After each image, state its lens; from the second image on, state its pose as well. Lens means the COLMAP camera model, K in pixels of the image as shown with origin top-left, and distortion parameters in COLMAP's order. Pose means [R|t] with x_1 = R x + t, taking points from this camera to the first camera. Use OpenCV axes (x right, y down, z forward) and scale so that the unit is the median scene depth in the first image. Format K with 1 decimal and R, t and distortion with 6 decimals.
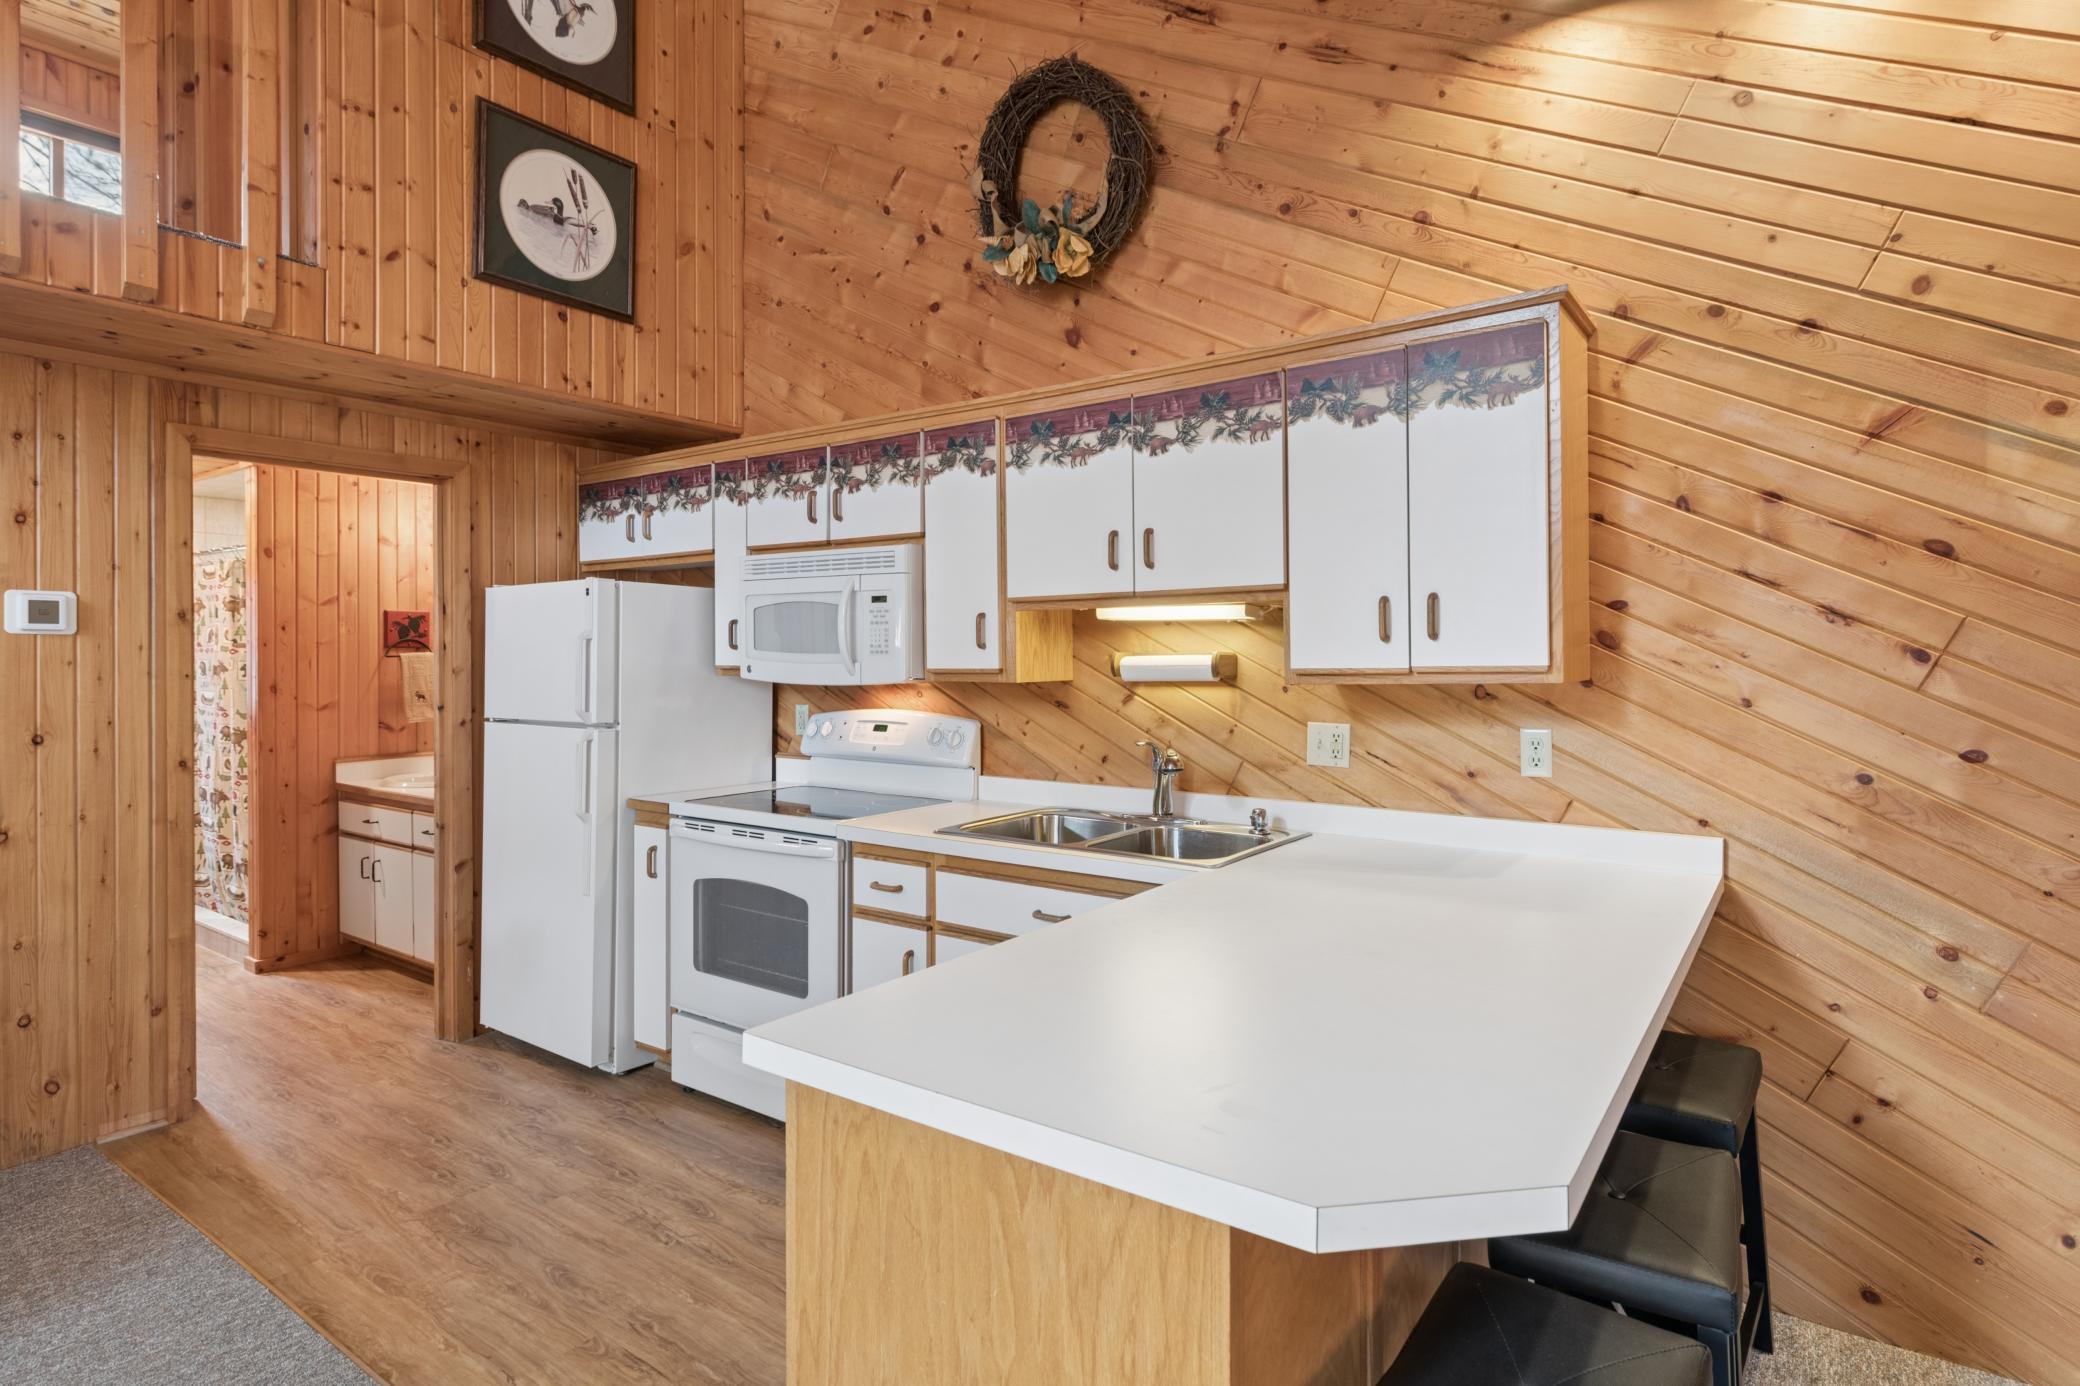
lens RADIAL K [[1085.7, 0, 1037.8], [0, 1085.7, 684.2], [0, 0, 1]] dist [0.005959, 0.000878]
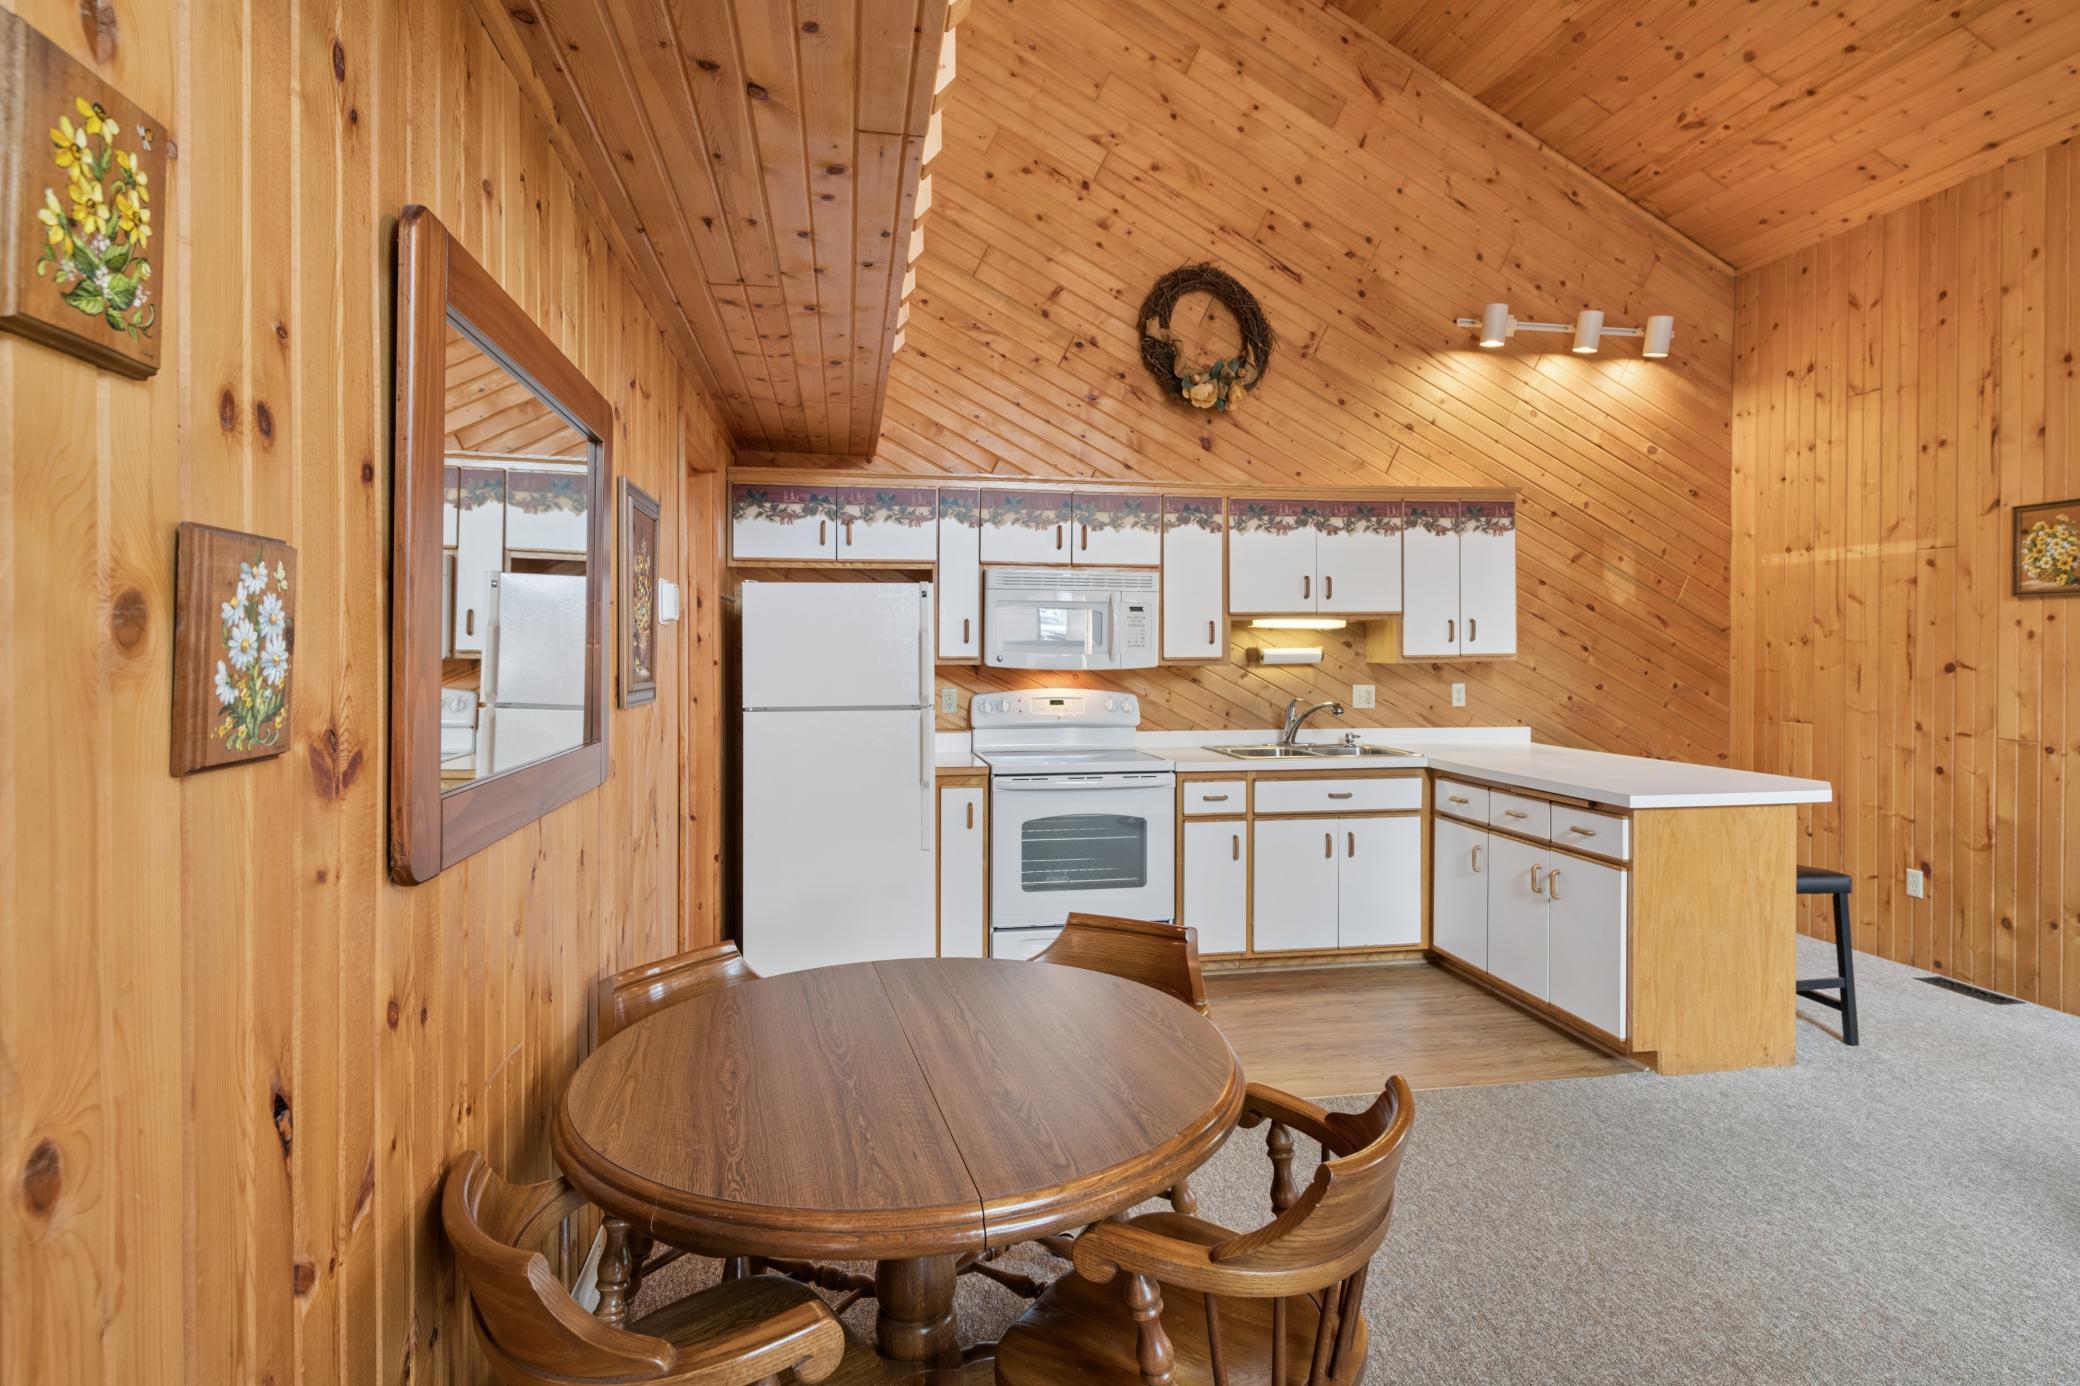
lens RADIAL K [[1085.7, 0, 1037.8], [0, 1085.7, 684.2], [0, 0, 1]] dist [0.005959, 0.000878]
pose [[0.695222, -0.022521, 0.718442, -1.333991], [0.018122, 0.999741, 0.013802, -0.001026], [-0.718567, 0.003424, 0.695449, 0.098510]]
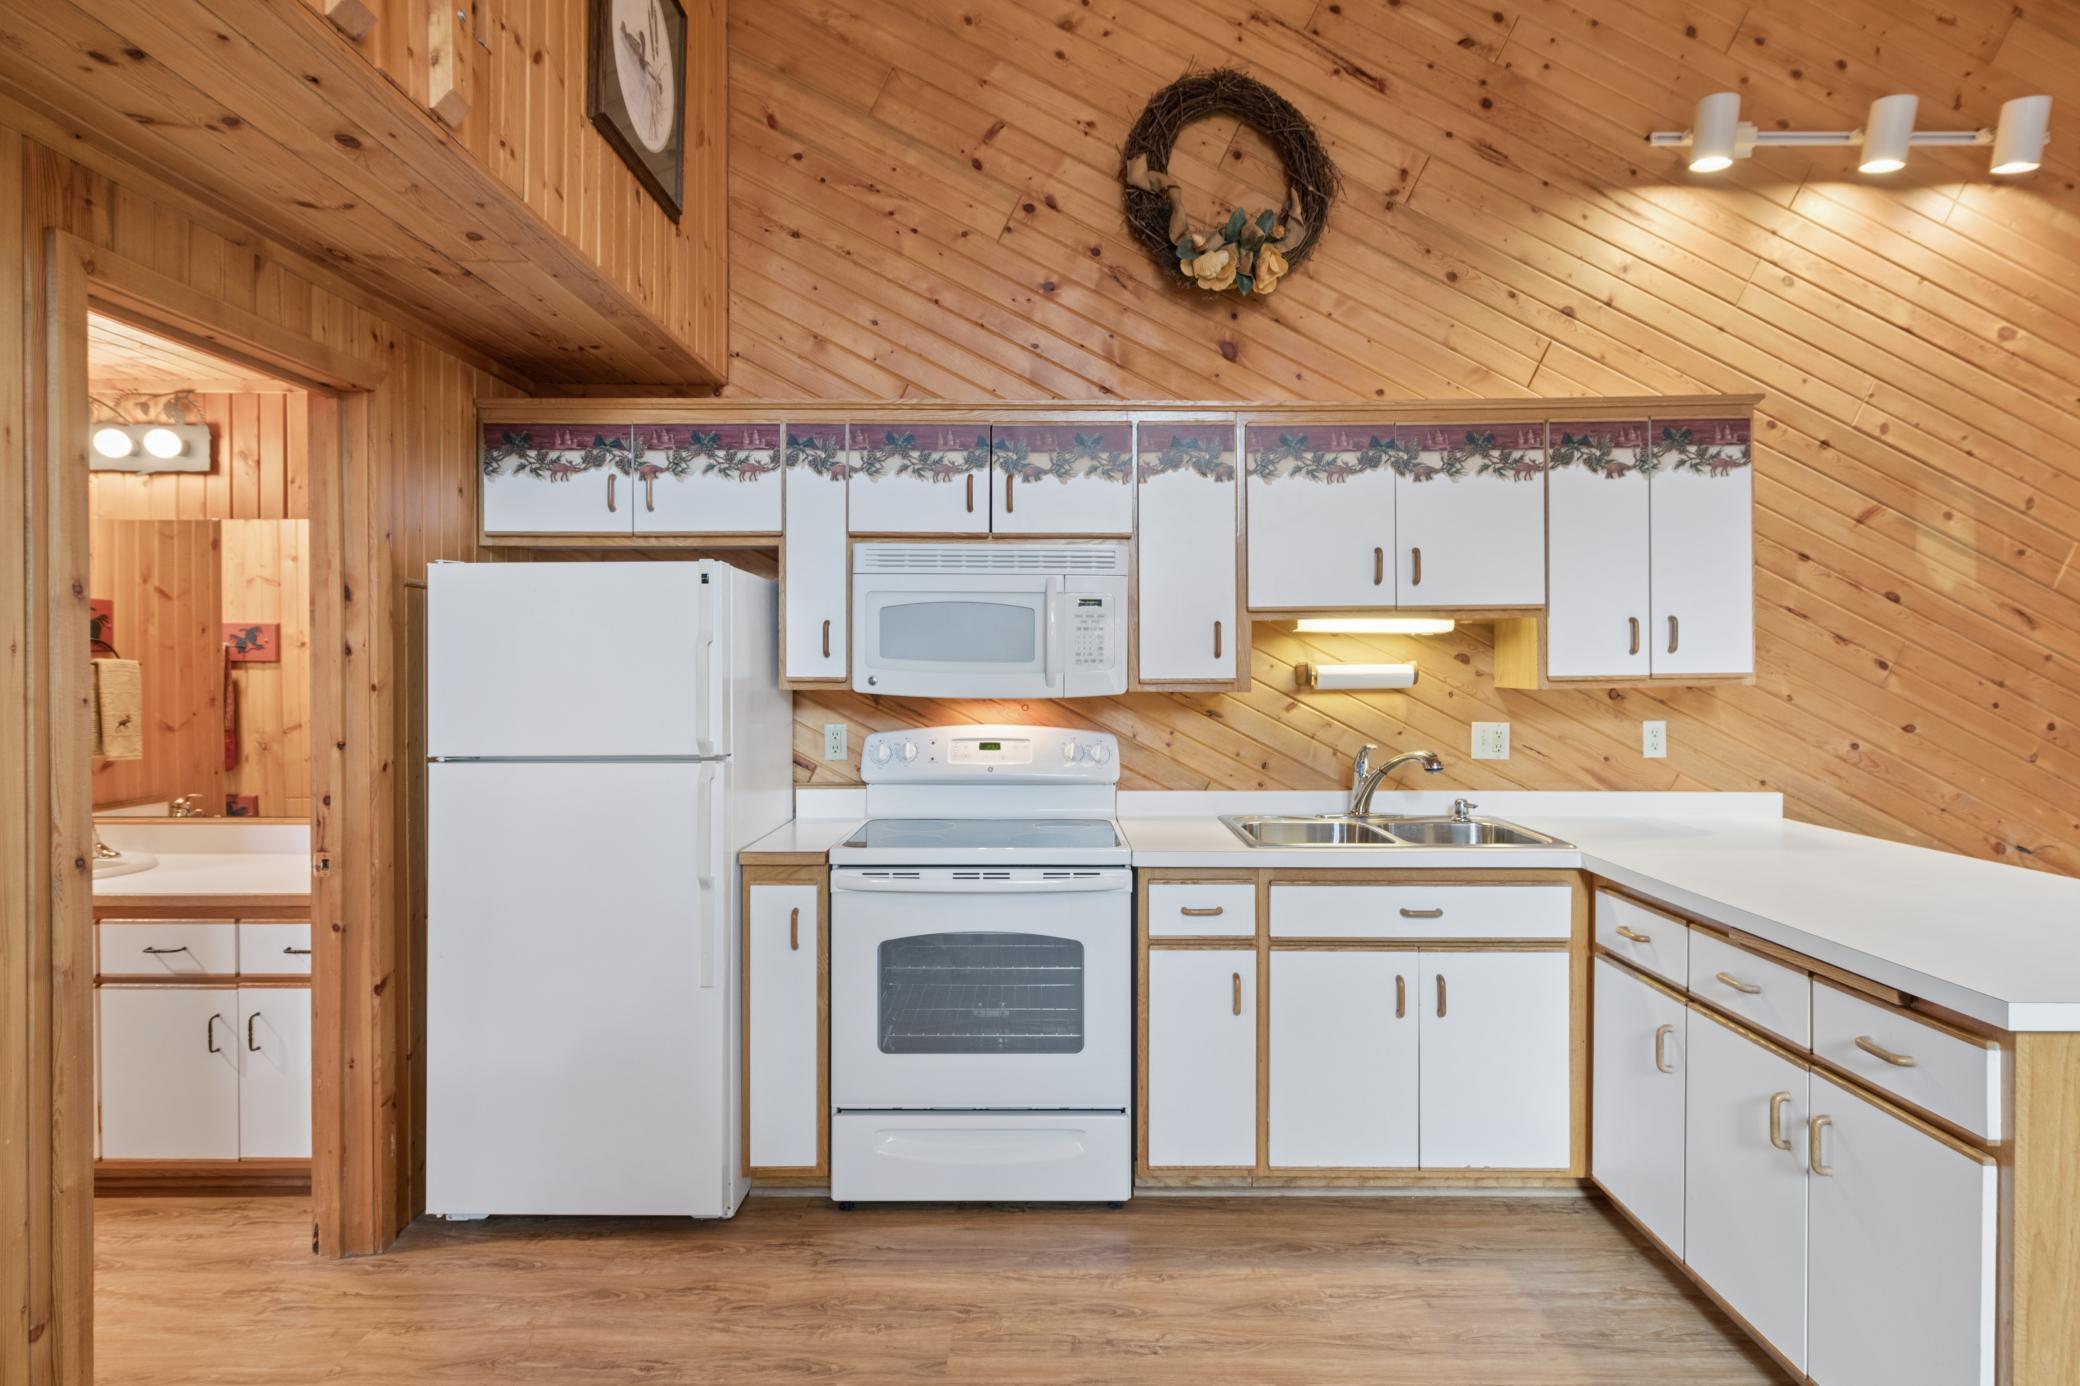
lens RADIAL K [[1100.6, 0, 1040.0], [0, 1100.6, 693.0], [0, 0, 1]] dist [0.007887, -0.004011]
pose [[0.812738, -0.013697, 0.582468, -0.754462], [0.014830, 0.999886, 0.002819, -0.006049], [-0.582440, 0.006347, 0.812849, 0.286908]]
